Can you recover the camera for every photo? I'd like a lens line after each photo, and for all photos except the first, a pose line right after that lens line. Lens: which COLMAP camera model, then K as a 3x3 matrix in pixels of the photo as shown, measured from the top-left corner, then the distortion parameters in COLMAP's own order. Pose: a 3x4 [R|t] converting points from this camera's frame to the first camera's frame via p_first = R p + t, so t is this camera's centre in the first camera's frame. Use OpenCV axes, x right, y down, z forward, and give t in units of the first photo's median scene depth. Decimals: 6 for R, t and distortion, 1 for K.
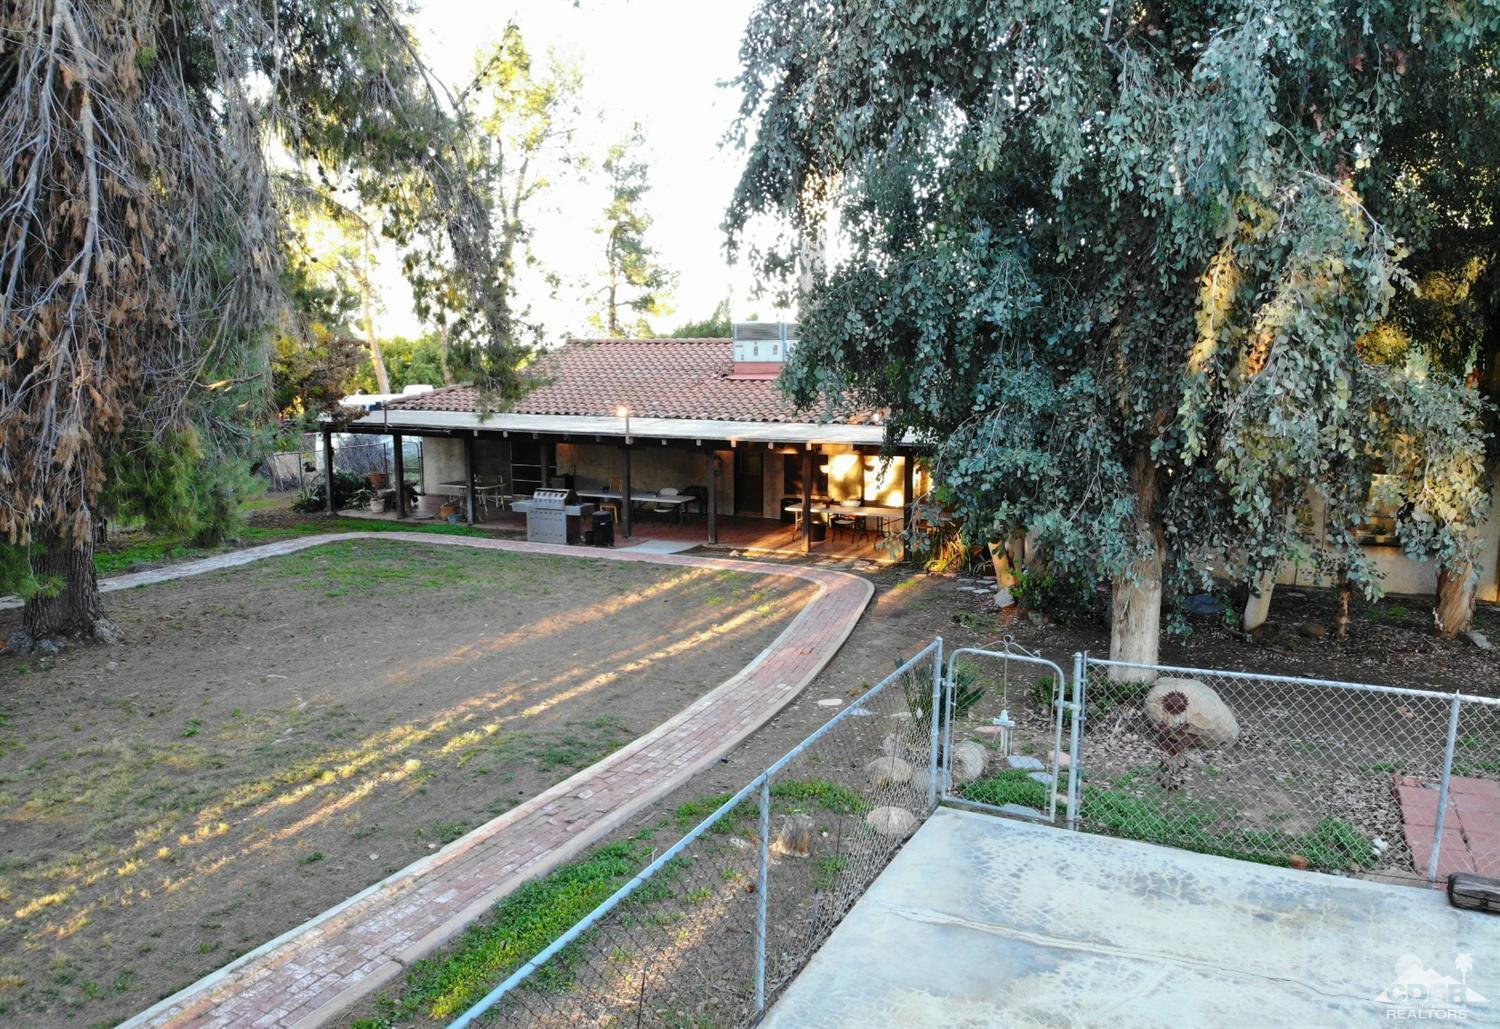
lens RADIAL K [[1232.7, 0, 749.1], [0, 1232.7, 520.6], [0, 0, 1]] dist [0.026789, -0.139436]
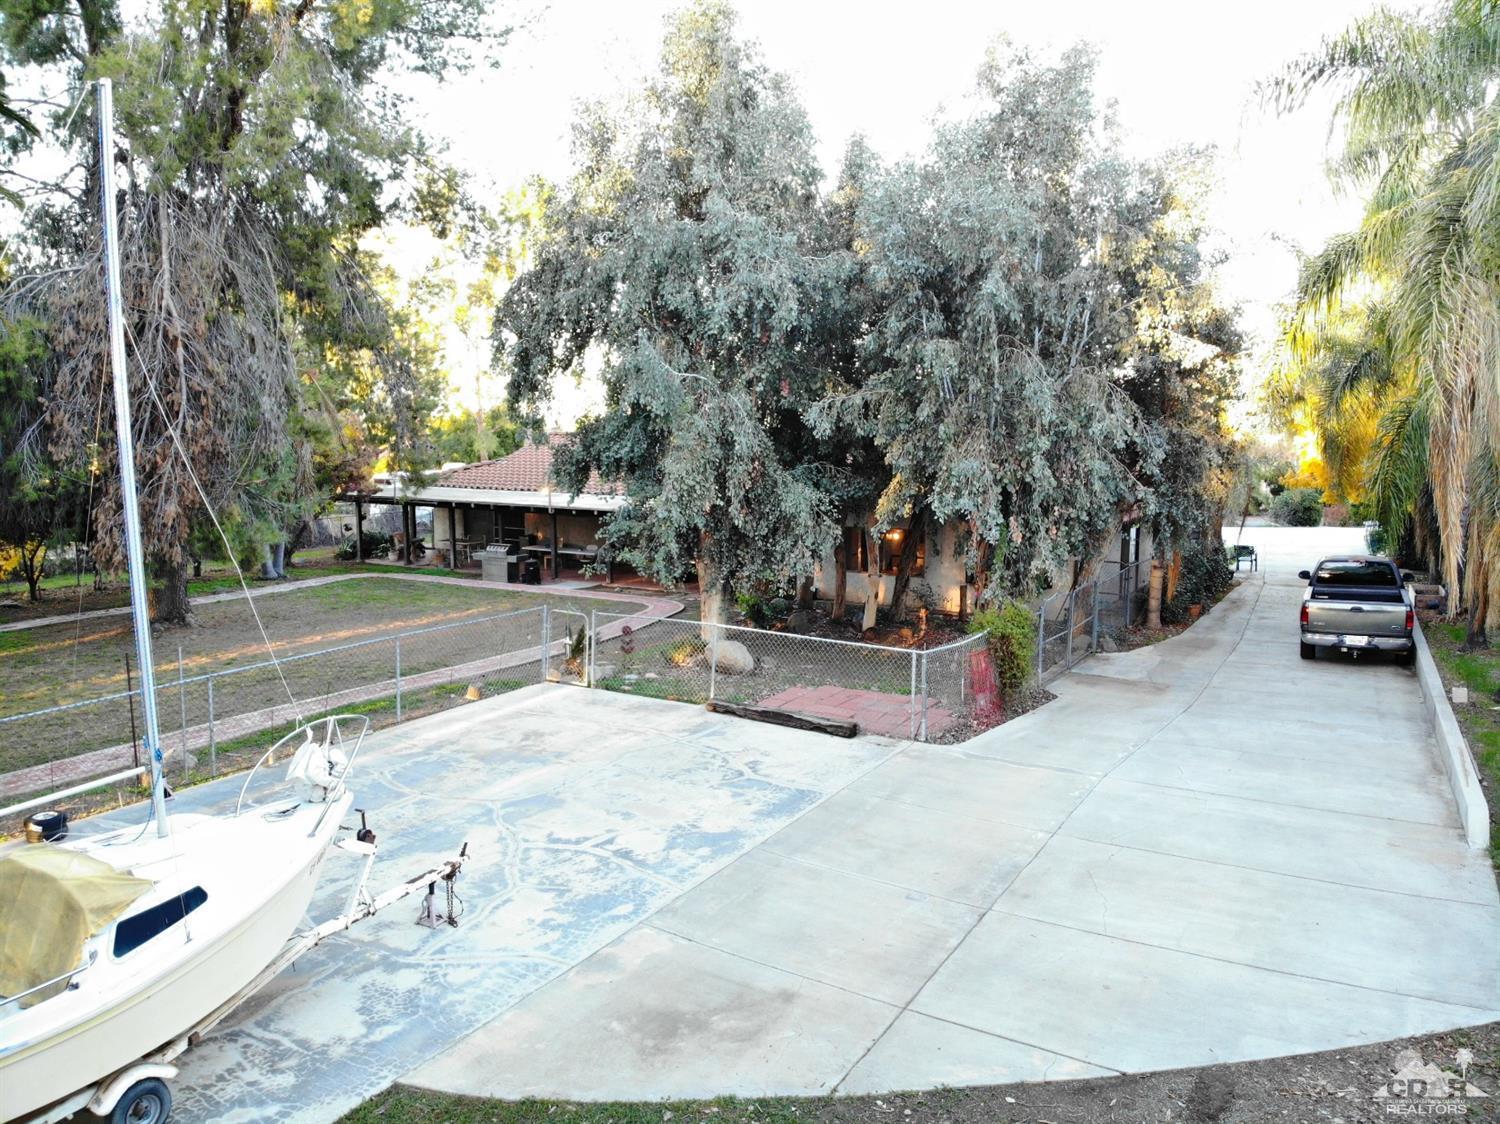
lens RADIAL K [[1249.6, 0, 750.0], [0, 1249.6, 562.0], [0, 0, 1]] dist [-0.011981, -0.012669]
pose [[0.996727, 0.009259, -0.080303, 0.509888], [-0.010826, 0.999759, -0.019106, 0.041624], [0.080107, 0.019913, 0.996587, -0.877296]]
